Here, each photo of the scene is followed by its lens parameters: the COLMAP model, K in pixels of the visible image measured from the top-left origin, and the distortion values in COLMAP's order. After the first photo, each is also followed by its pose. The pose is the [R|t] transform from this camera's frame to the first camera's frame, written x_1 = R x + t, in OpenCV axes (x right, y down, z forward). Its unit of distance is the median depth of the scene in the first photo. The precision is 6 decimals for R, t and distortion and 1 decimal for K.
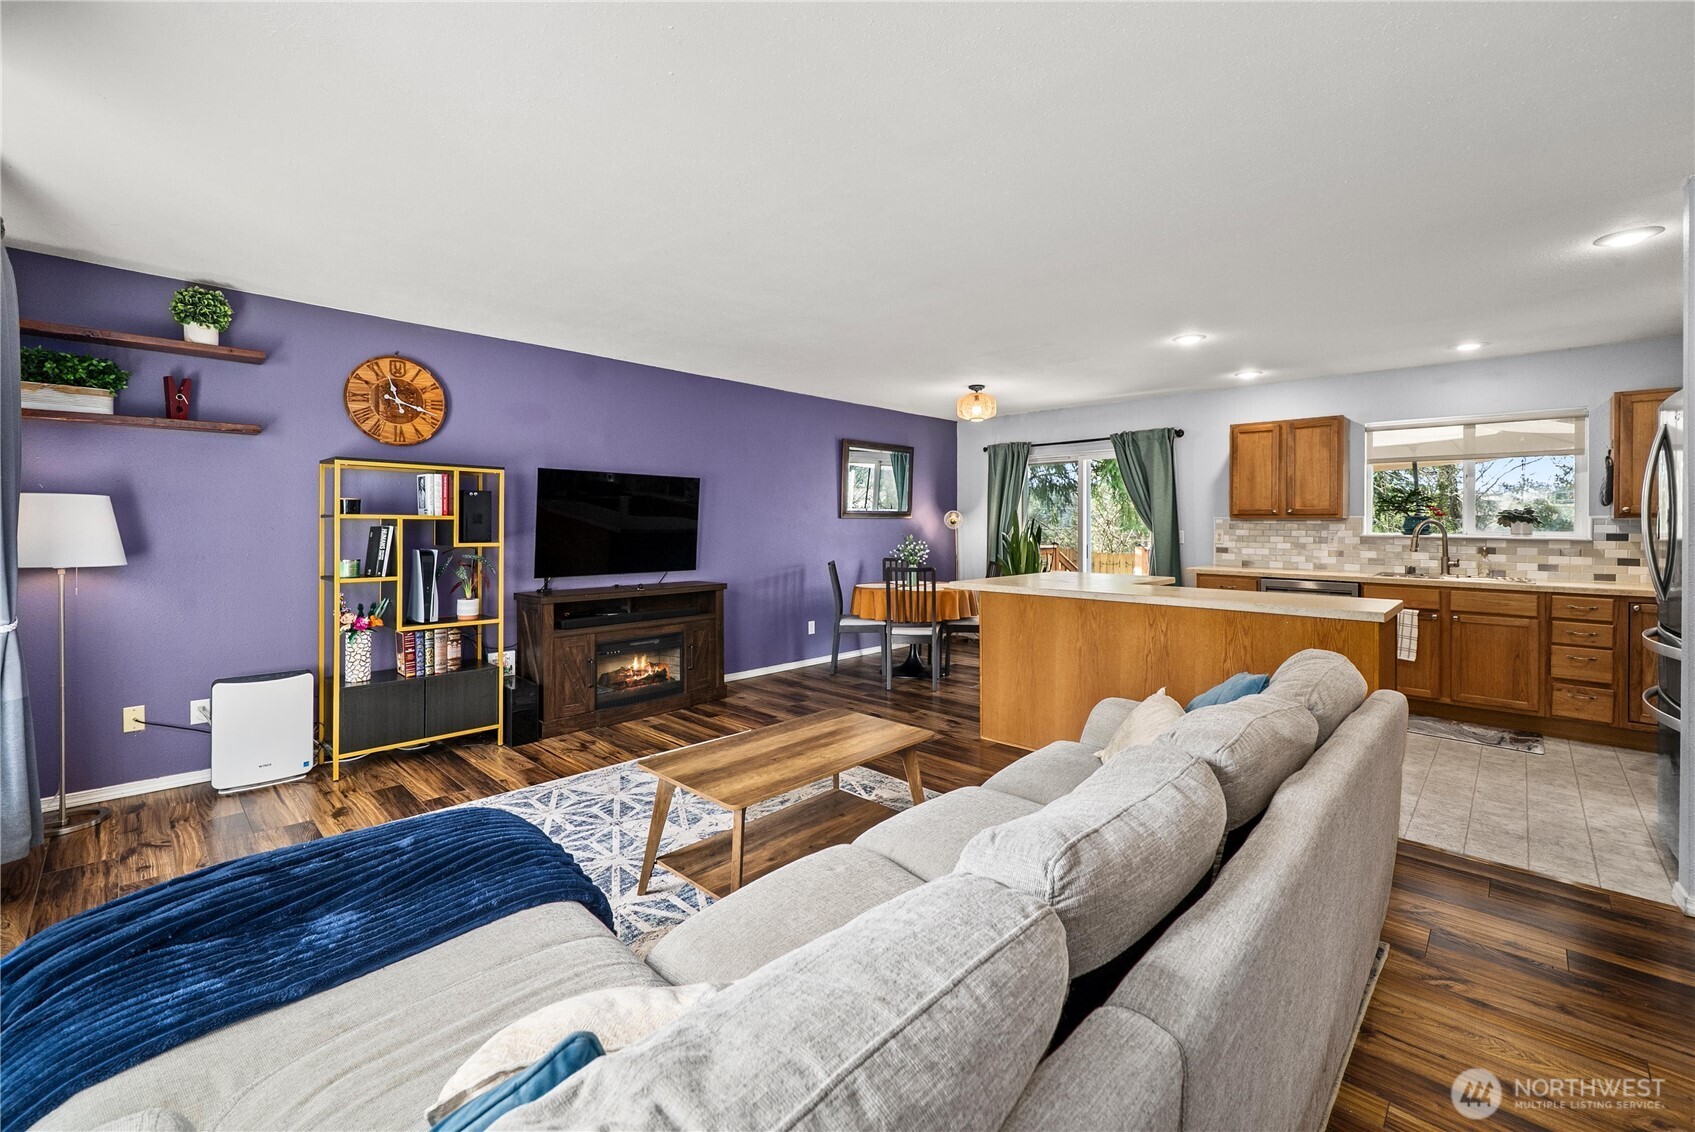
lens RADIAL K [[719.8, 0, 841.8], [0, 719.8, 518.0], [0, 0, 1]] dist [0.000944, -0.001084]
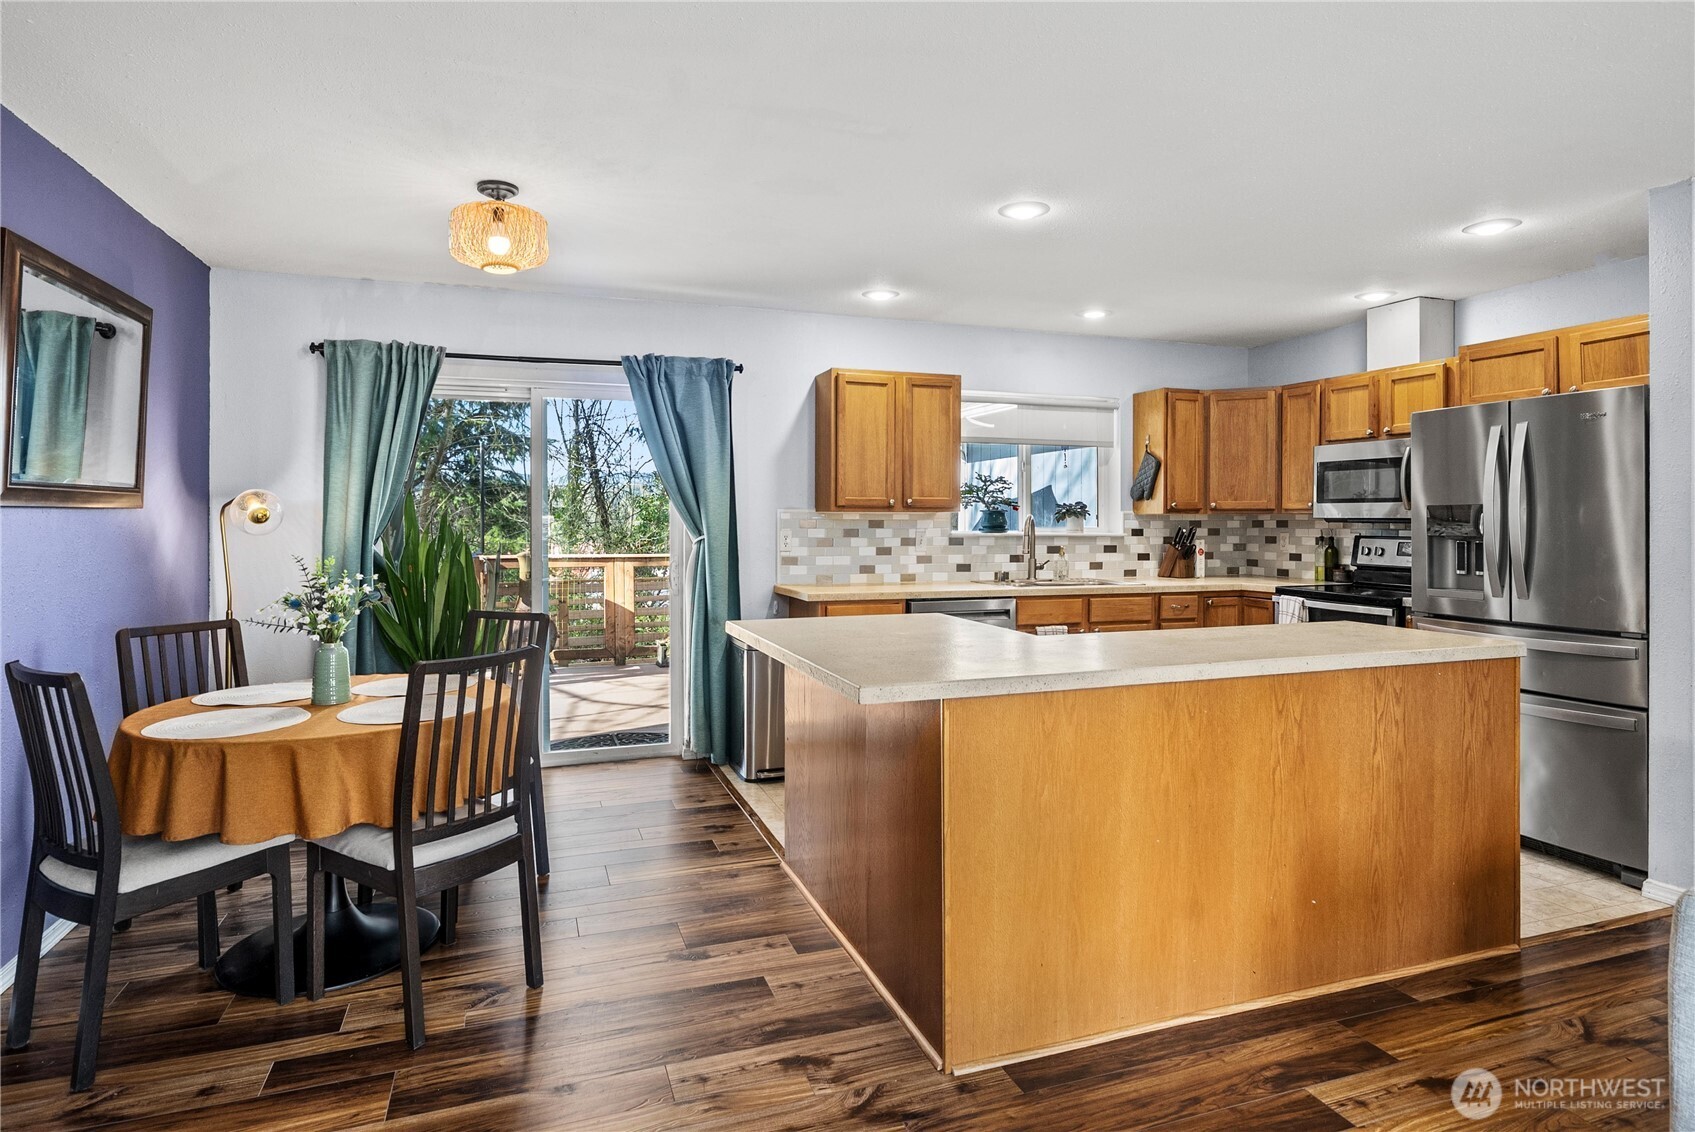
lens RADIAL K [[934.7, 0, 843.8], [0, 934.7, 513.0], [0, 0, 1]] dist [-0.006622, 0.004322]
pose [[0.441805, 0.001937, 0.897109, -0.232689], [-0.005814, 0.999983, 0.000704, 0.001008], [-0.897092, -0.005527, 0.441808, 0.677418]]
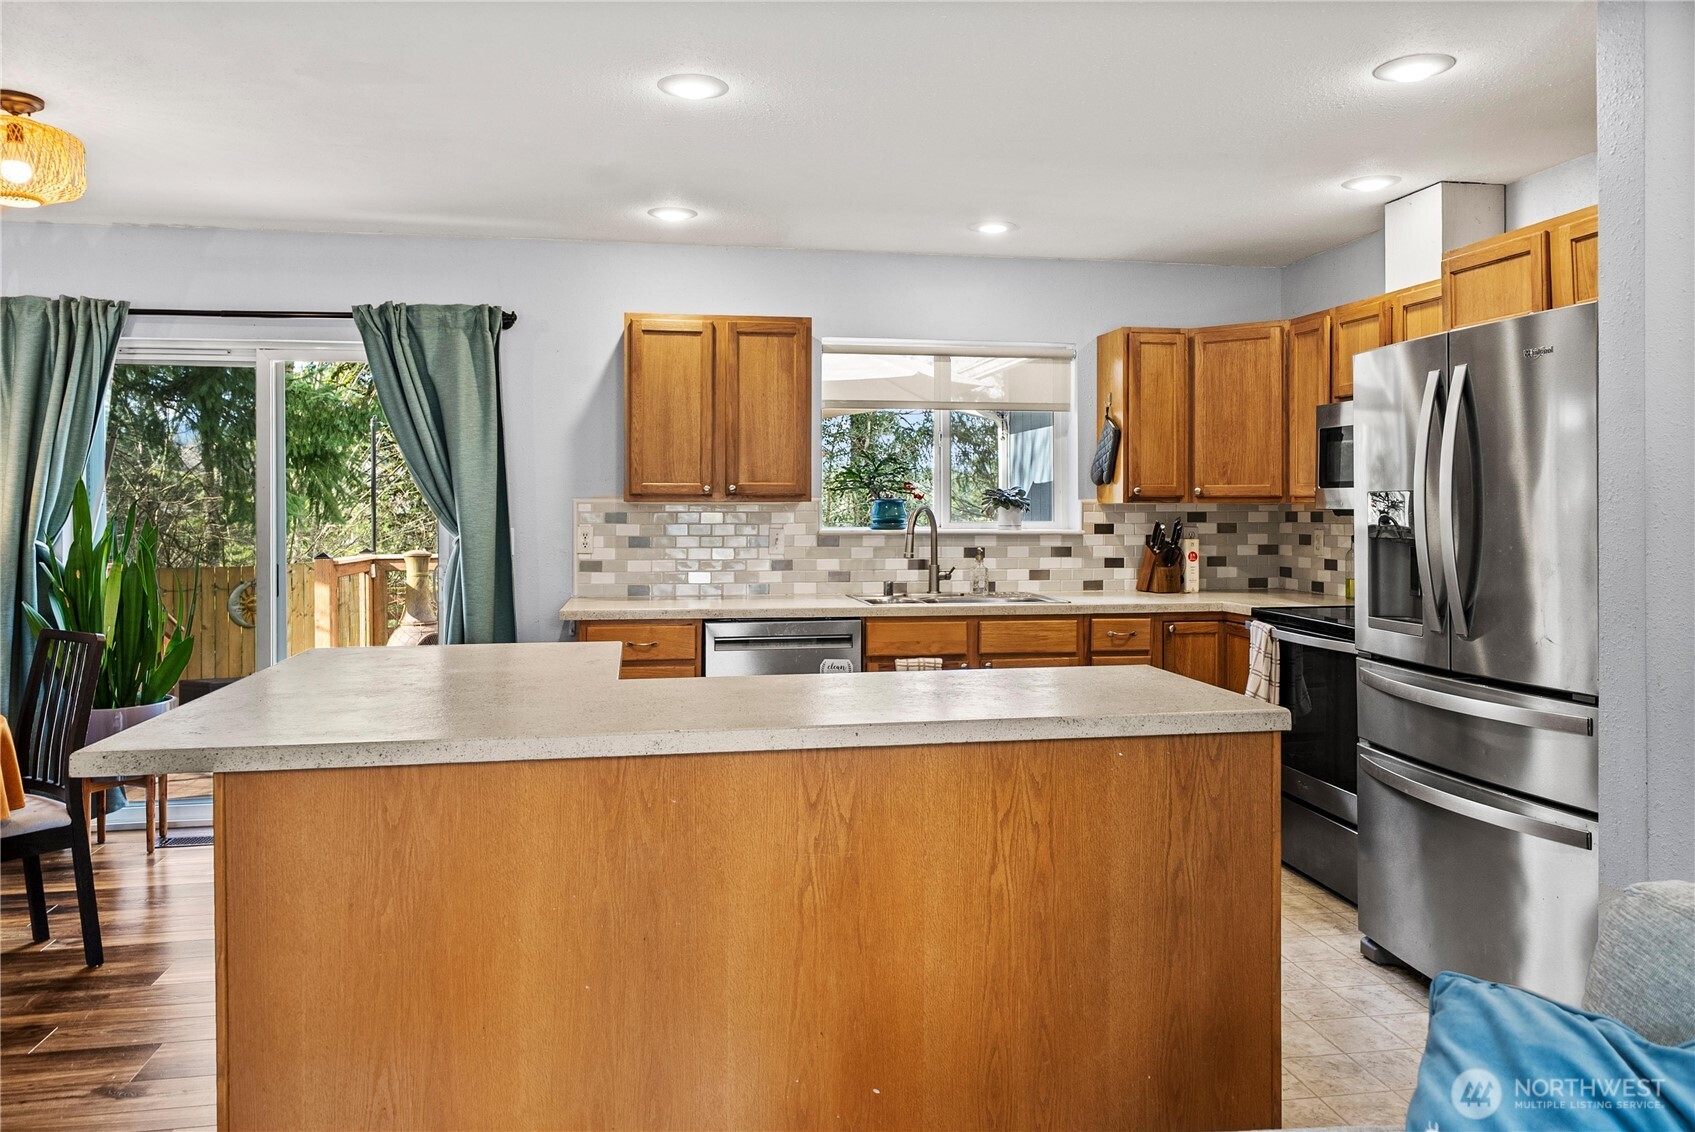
lens RADIAL K [[1173.0, 0, 850.0], [0, 1173.0, 501.8], [0, 0, 1]] dist [-0.006498, 0.004972]
pose [[0.586681, -0.002208, 0.809815, -0.023477], [-0.002389, 0.999987, 0.004457, -0.004242], [-0.809814, -0.004550, 0.586669, 0.440946]]
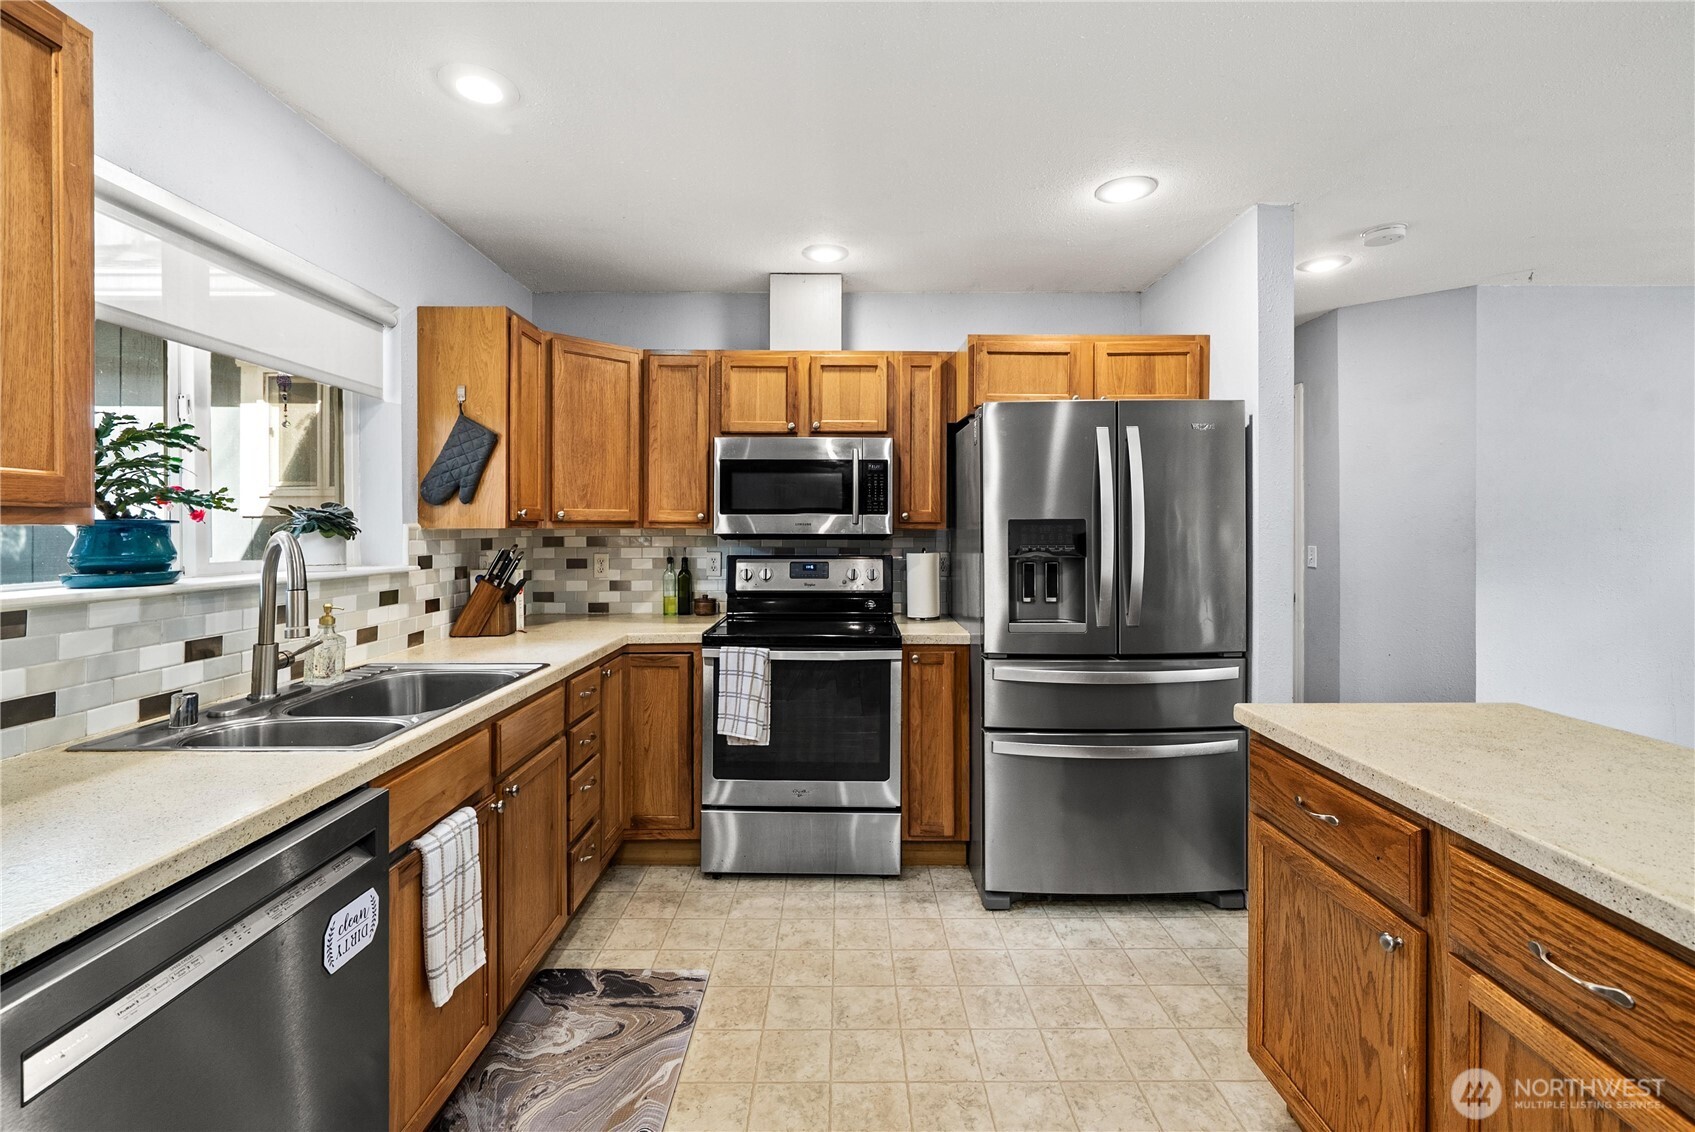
lens RADIAL K [[719.8, 0, 840.6], [0, 719.8, 537.8], [0, 0, 1]] dist [0.000944, -0.001084]
pose [[-0.696621, -0.014793, 0.717287, 0.397810], [-0.009427, 0.999890, 0.011466, -0.000892], [-0.717378, 0.001226, -0.696683, 0.987811]]
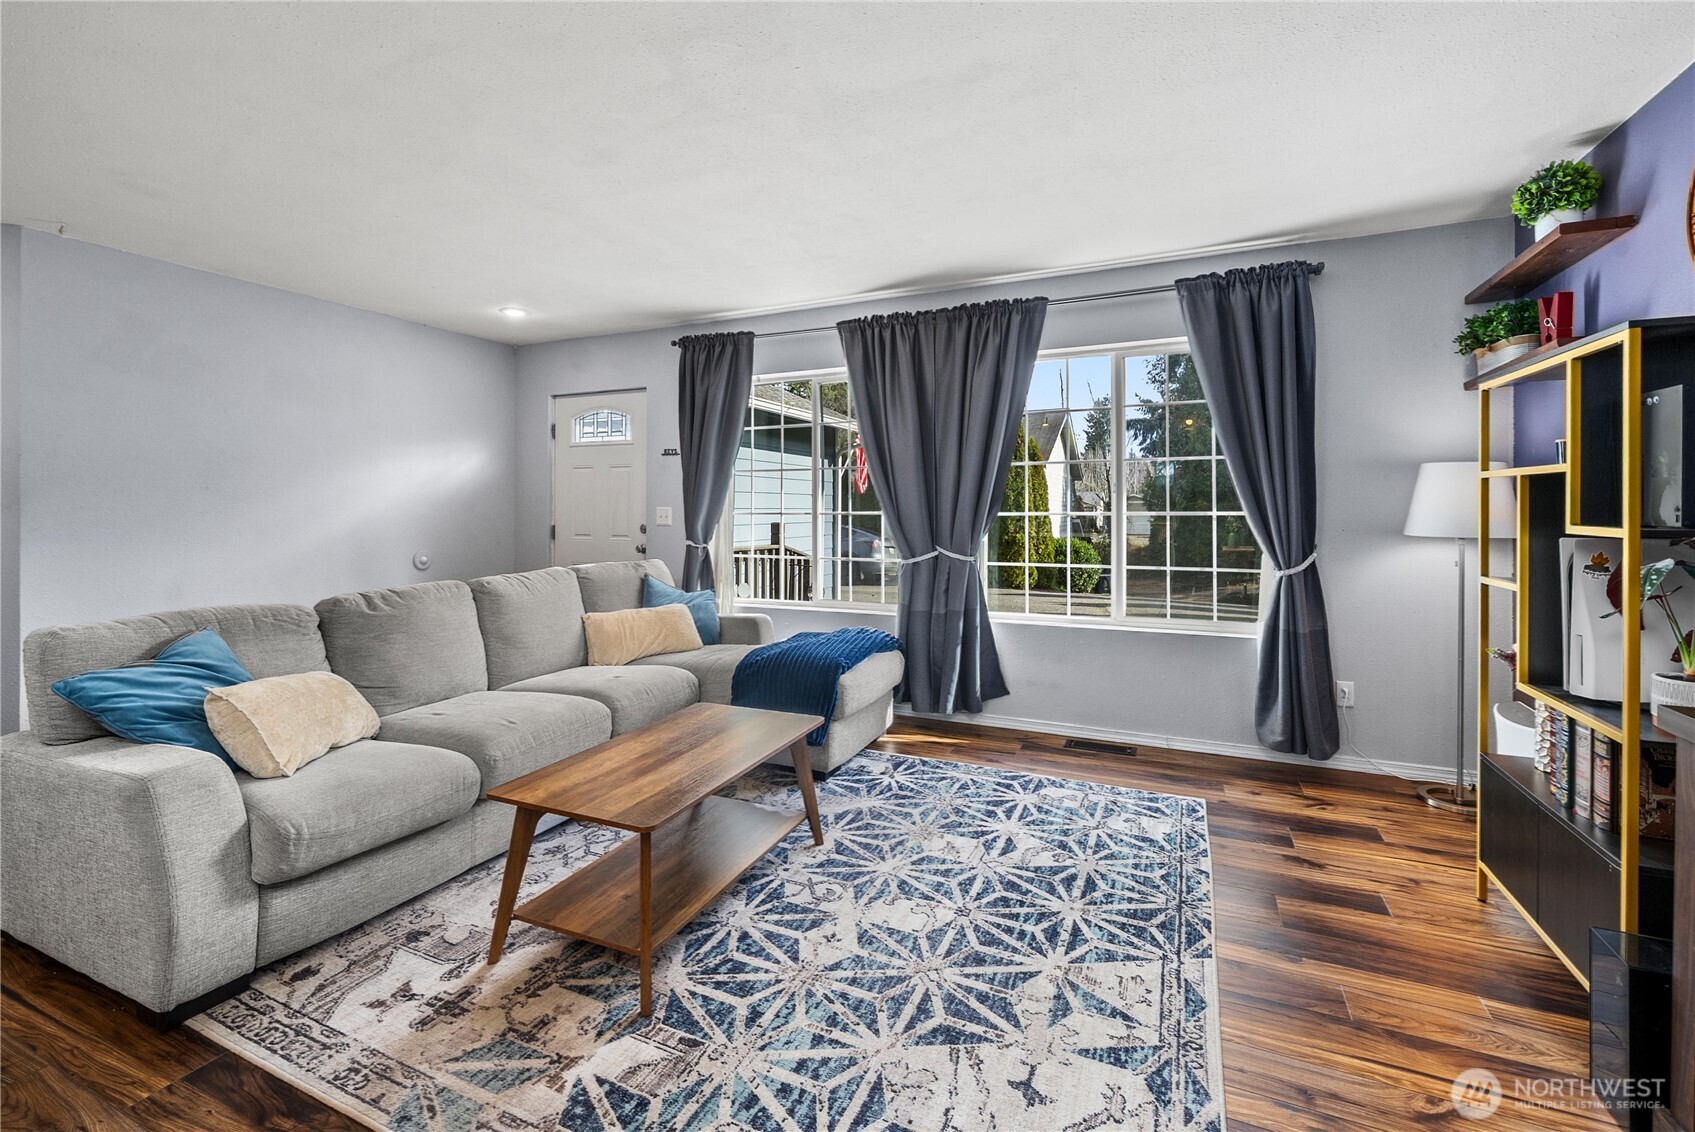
lens RADIAL K [[719.8, 0, 843.3], [0, 719.8, 558.9], [0, 0, 1]] dist [0.000944, -0.001084]
pose [[-0.943546, 0.020192, -0.330625, 0.014967], [0.000542, 0.998233, 0.059419, 0.020524], [0.331241, 0.055885, -0.941890, 0.935403]]
